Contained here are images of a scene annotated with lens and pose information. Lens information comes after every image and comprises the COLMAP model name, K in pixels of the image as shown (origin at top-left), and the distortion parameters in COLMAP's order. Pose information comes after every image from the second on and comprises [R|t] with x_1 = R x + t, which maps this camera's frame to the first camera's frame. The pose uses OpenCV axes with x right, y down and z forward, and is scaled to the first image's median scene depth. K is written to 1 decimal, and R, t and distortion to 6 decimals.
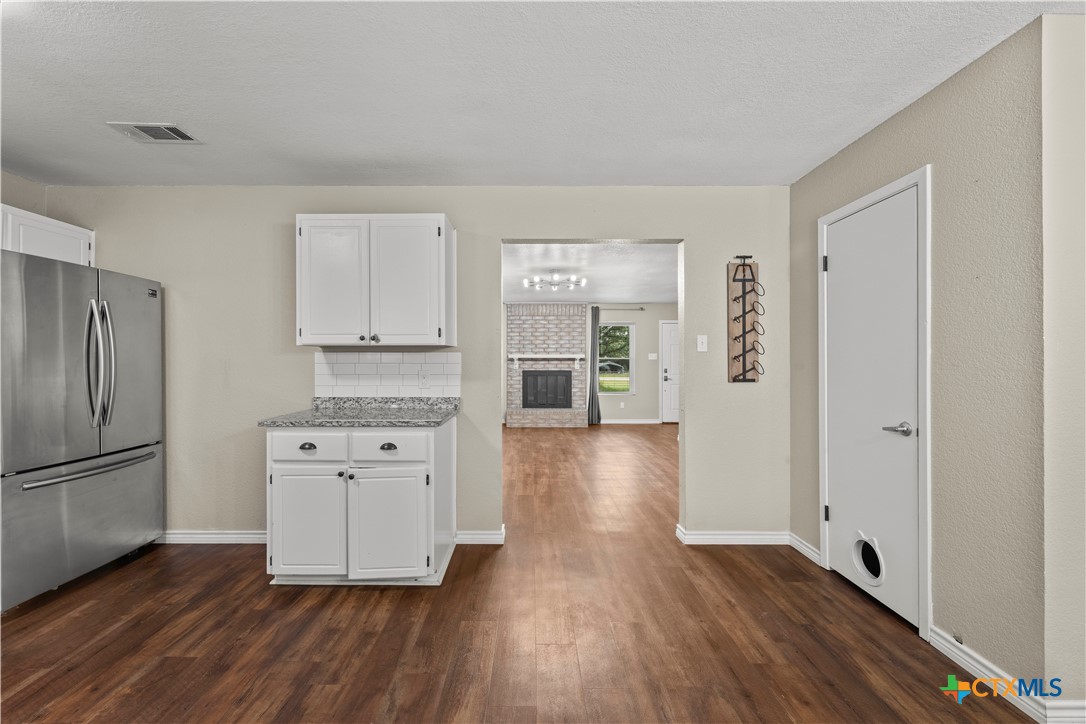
lens RADIAL K [[430.8, 0, 536.8], [0, 430.8, 360.0], [0, 0, 1]] dist [0.001202, -0.000262]
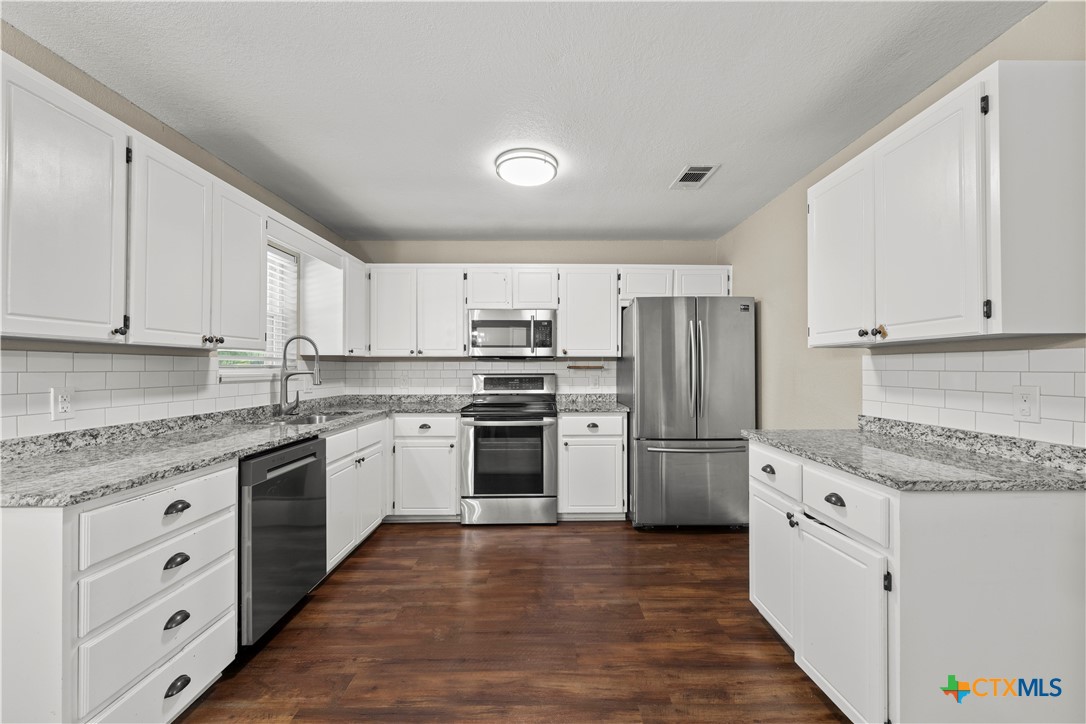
lens RADIAL K [[430.8, 0, 549.4], [0, 430.8, 364.4], [0, 0, 1]] dist [0.001202, -0.000262]
pose [[0.010671, -0.005886, -0.999926, 0.239418], [0.000466, 0.999983, -0.005881, 0.002102], [0.999943, -0.000403, 0.010674, 0.449039]]
